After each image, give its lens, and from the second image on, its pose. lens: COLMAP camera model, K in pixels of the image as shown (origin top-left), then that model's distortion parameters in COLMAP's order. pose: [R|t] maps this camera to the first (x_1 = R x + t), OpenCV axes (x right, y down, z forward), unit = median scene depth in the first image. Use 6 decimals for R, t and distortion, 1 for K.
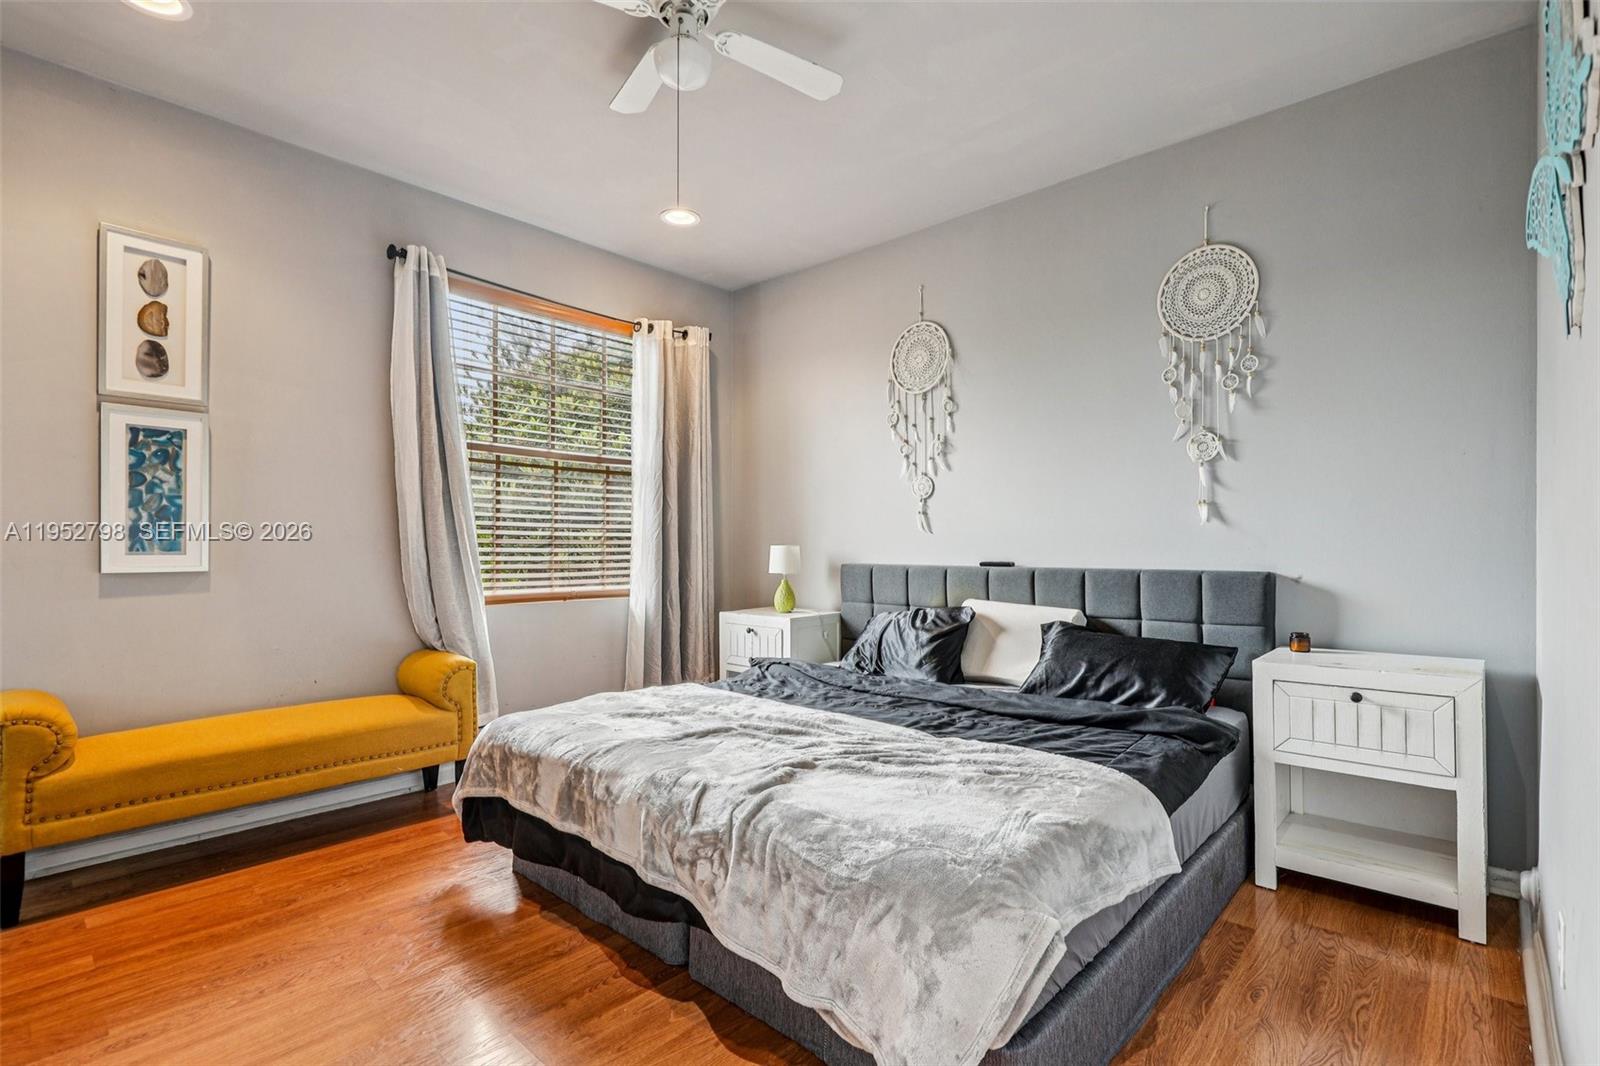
lens RADIAL K [[745.9, 0, 798.4], [0, 745.9, 538.2], [0, 0, 1]] dist [0.005921, 0.001505]
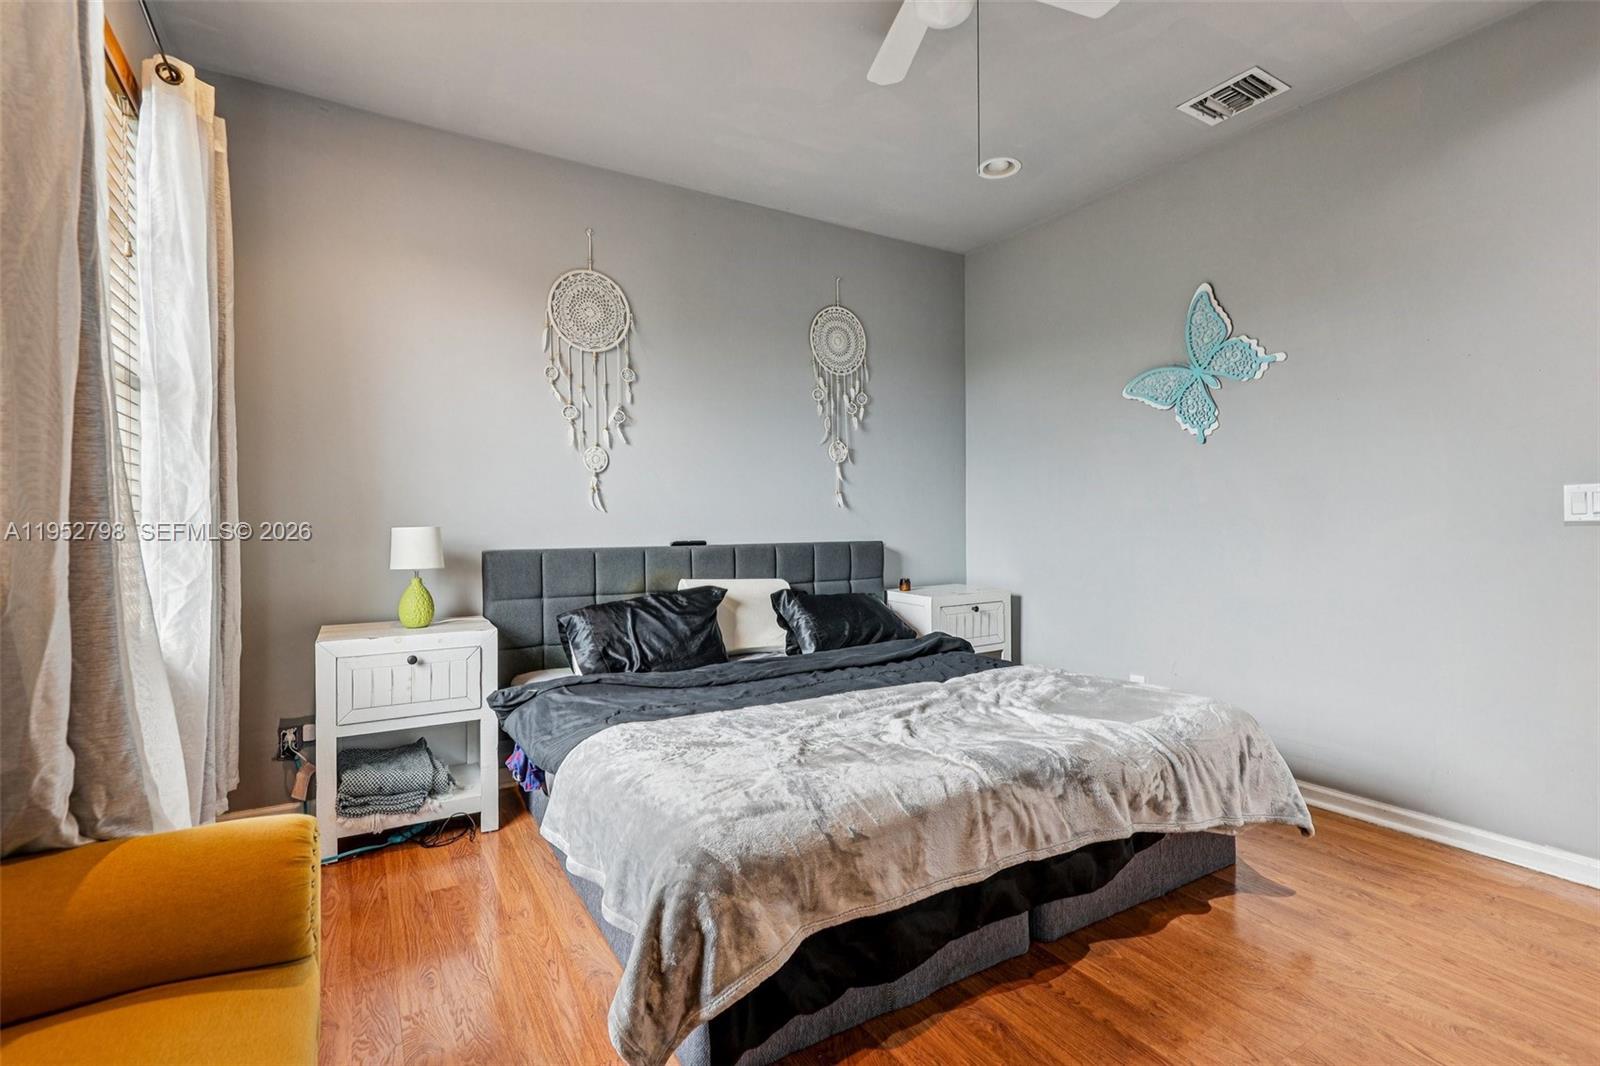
lens RADIAL K [[745.9, 0, 798.3], [0, 745.9, 529.1], [0, 0, 1]] dist [0.005921, 0.001505]
pose [[0.280646, -0.013057, 0.959723, -0.775474], [-0.003412, 0.999888, 0.014601, -0.000306], [-0.959805, -0.007372, 0.280570, 0.659787]]
